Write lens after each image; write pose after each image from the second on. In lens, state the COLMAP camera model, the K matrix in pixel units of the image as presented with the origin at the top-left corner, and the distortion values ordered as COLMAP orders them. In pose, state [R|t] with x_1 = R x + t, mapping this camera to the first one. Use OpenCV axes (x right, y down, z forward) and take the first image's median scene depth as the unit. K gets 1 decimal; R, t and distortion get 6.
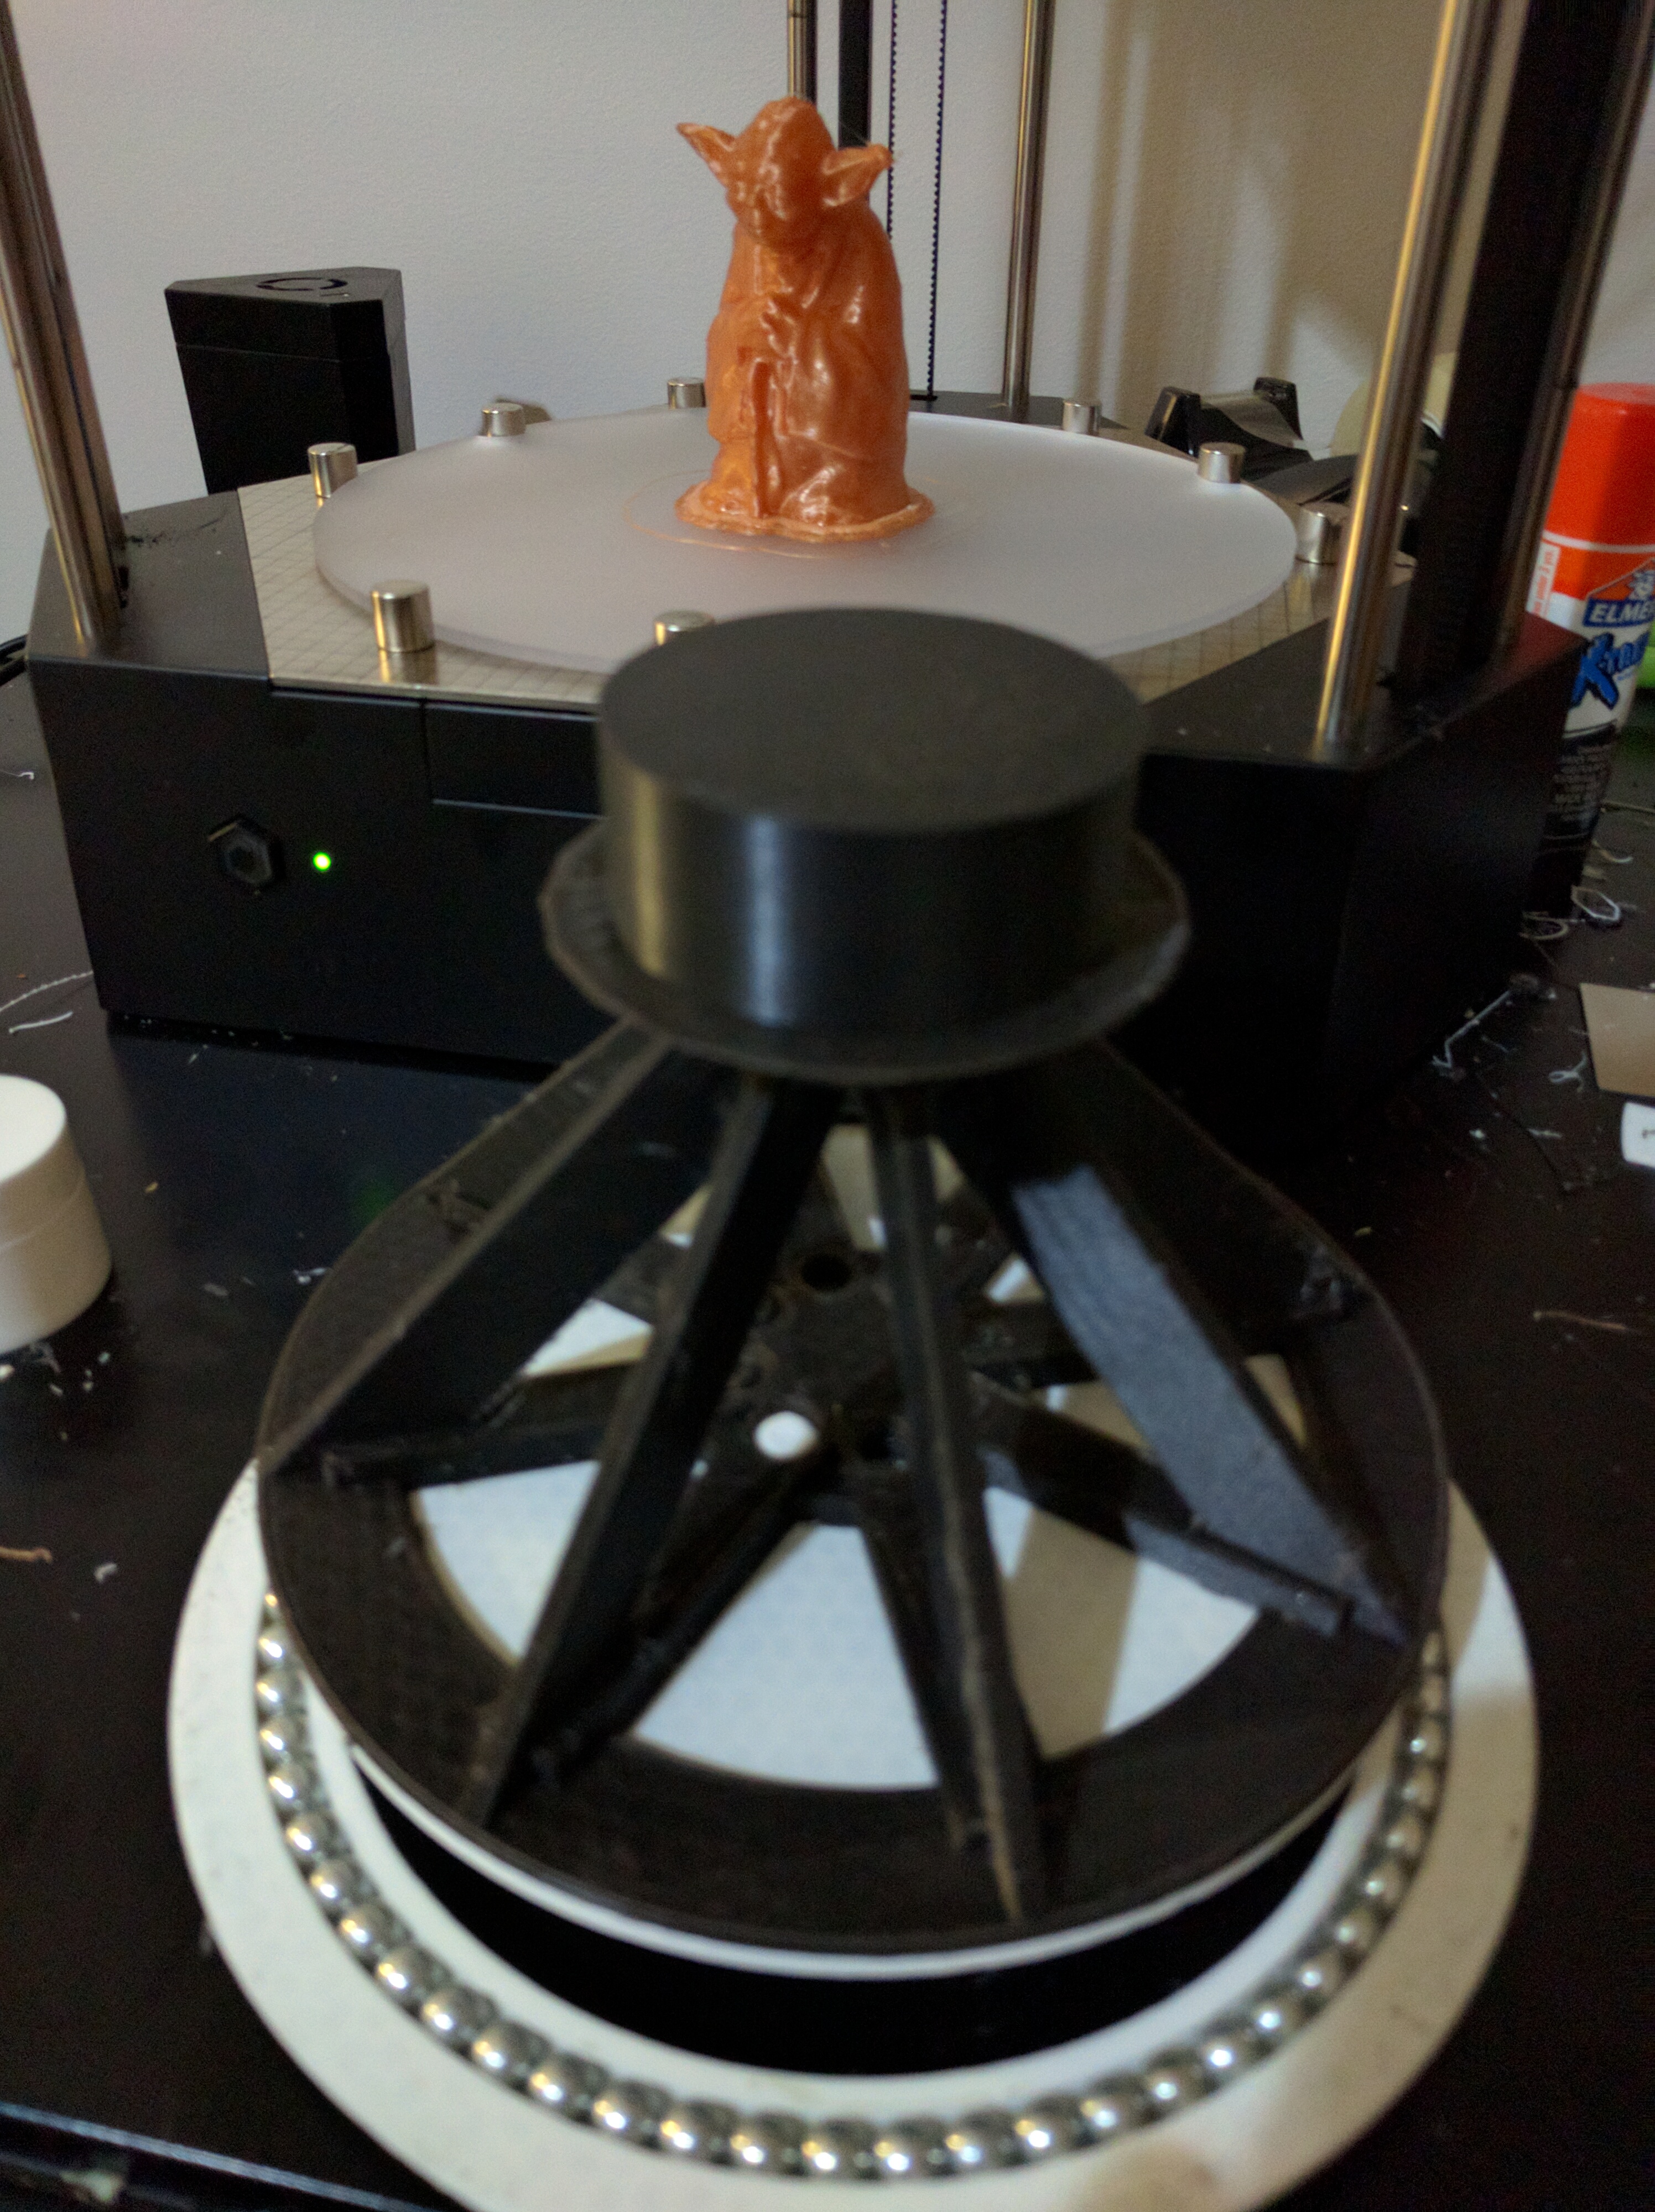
lens RADIAL K [[1697.7, 0, 827.5], [0, 1697.7, 1106.0], [0, 0, 1]] dist [-0.003963, 0.004843]
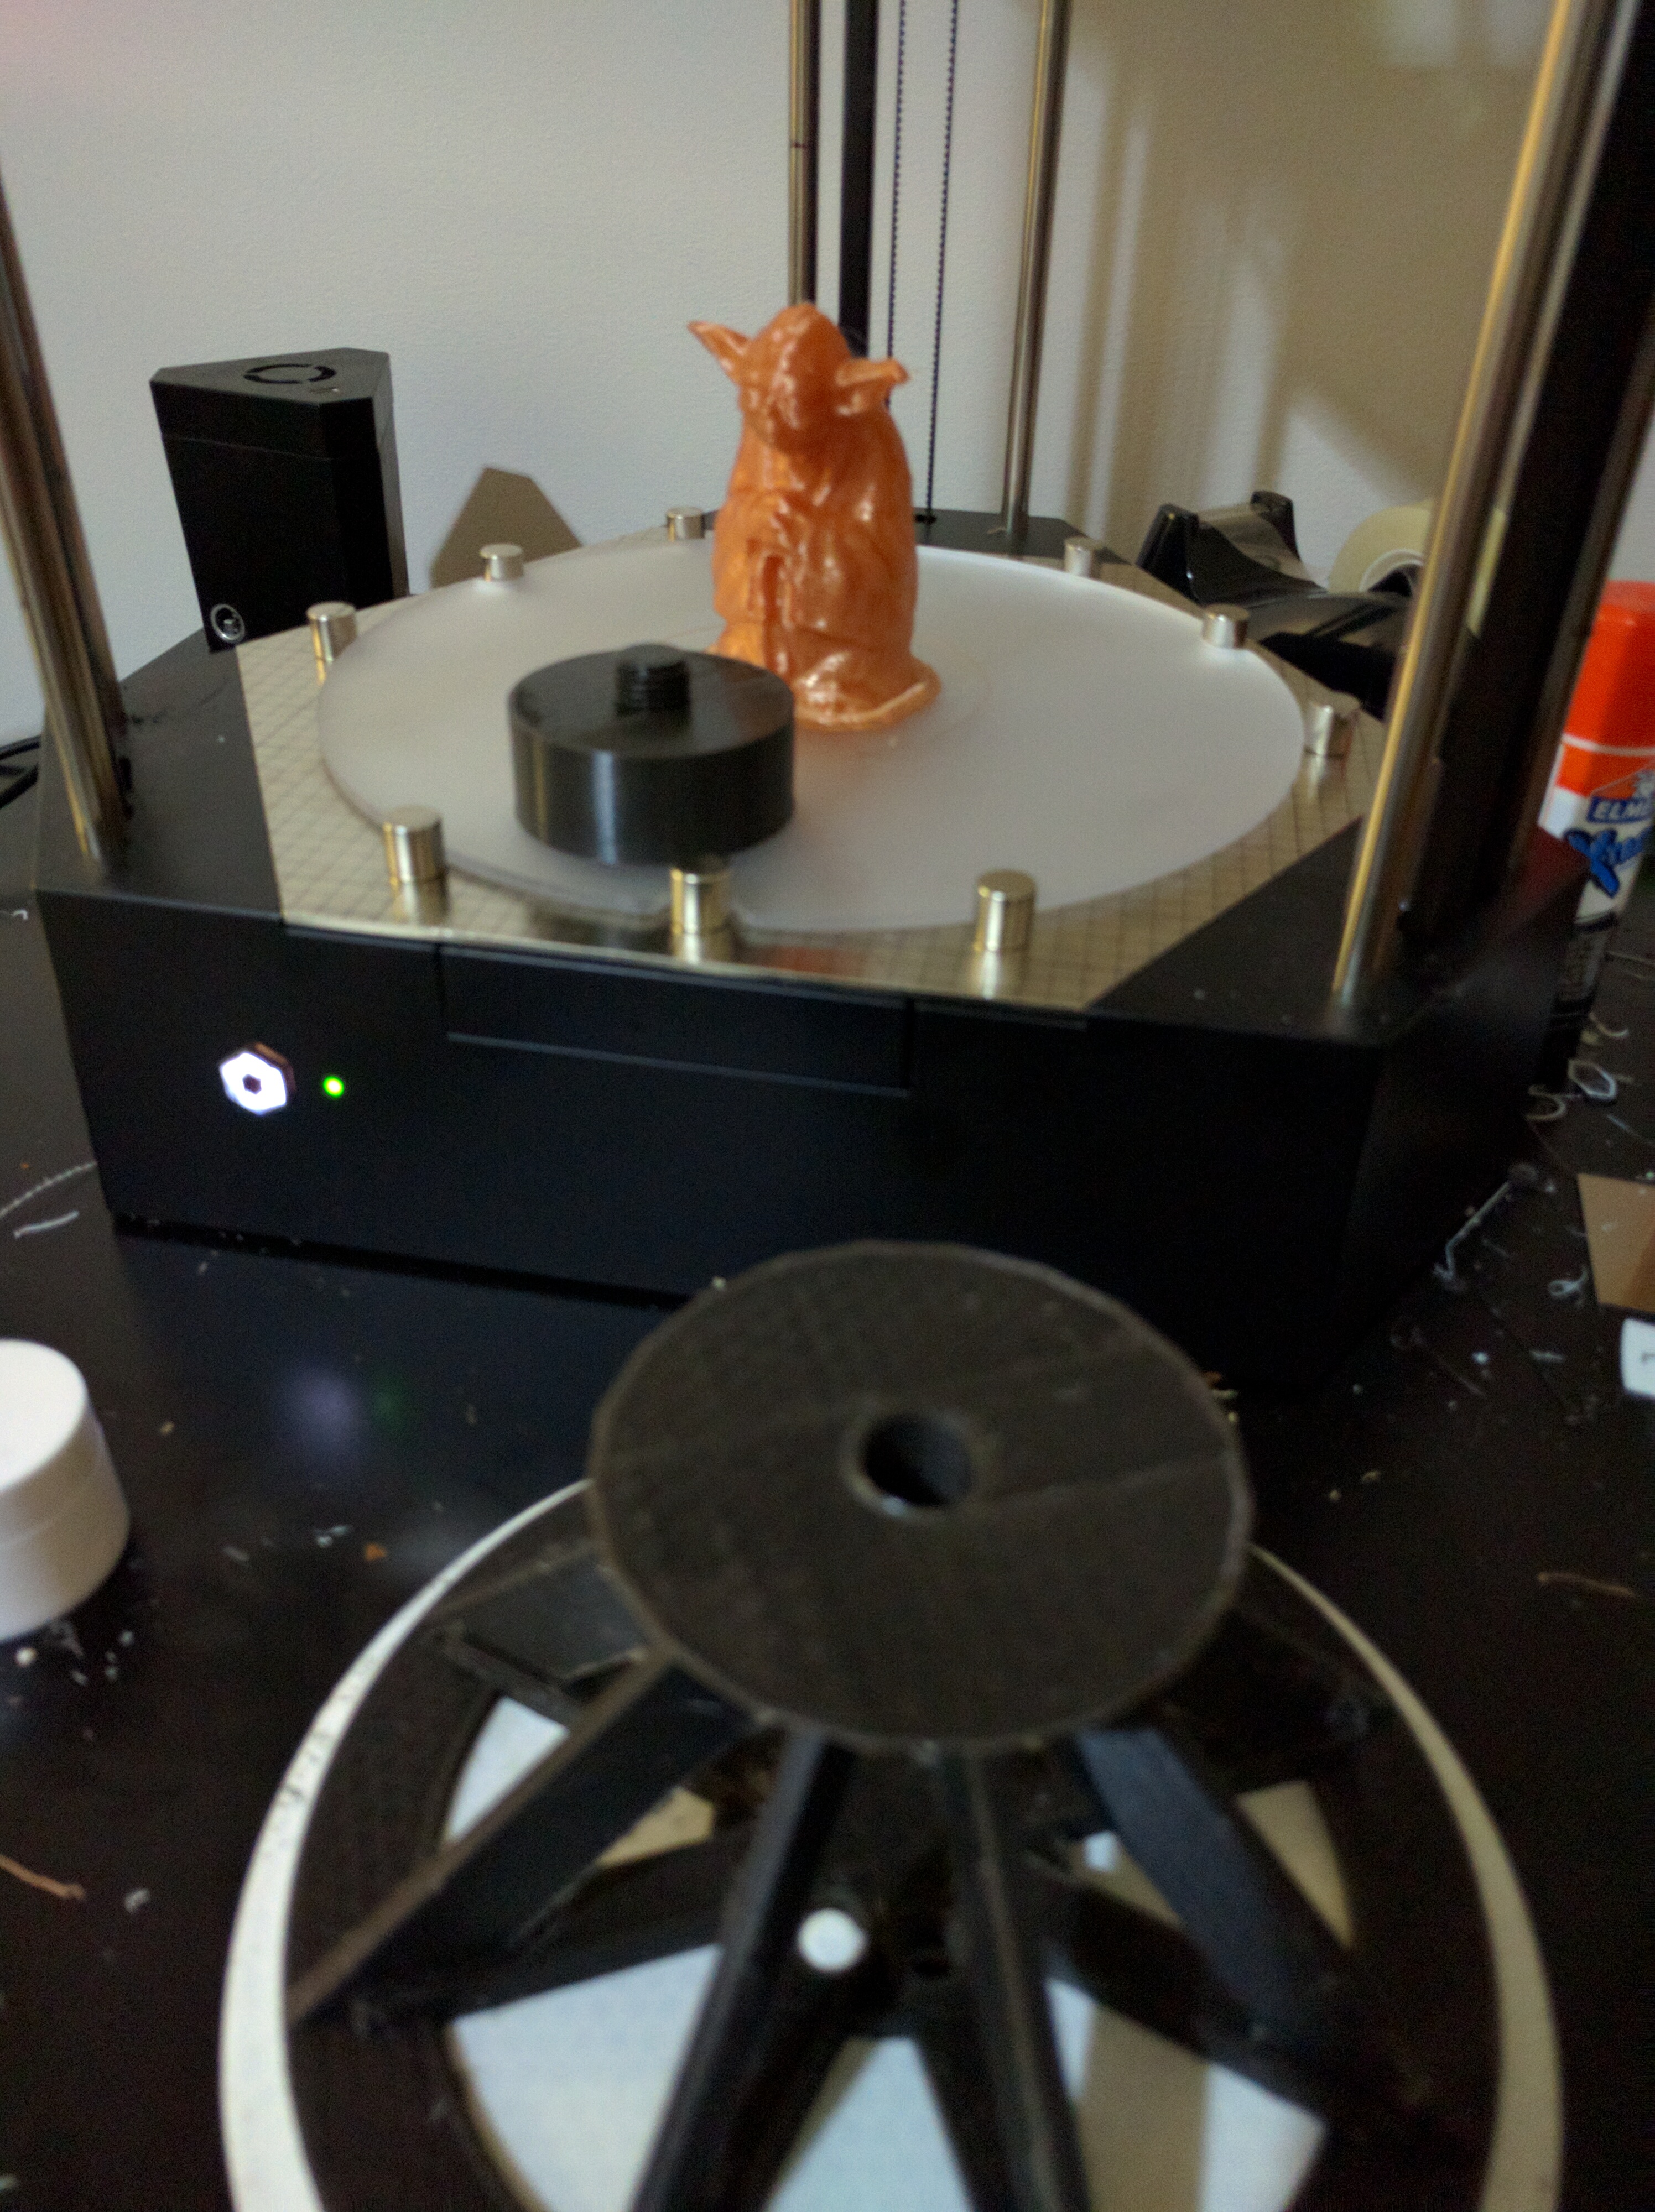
lens RADIAL K [[1688.0, 0, 827.5], [0, 1688.0, 1106.0], [0, 0, 1]] dist [-0.000574, 0.005966]
pose [[0.999818, 0.003034, 0.018855, -0.023457], [-0.003520, 0.999660, 0.025828, -0.140548], [-0.018770, -0.025890, 0.999489, 0.003042]]
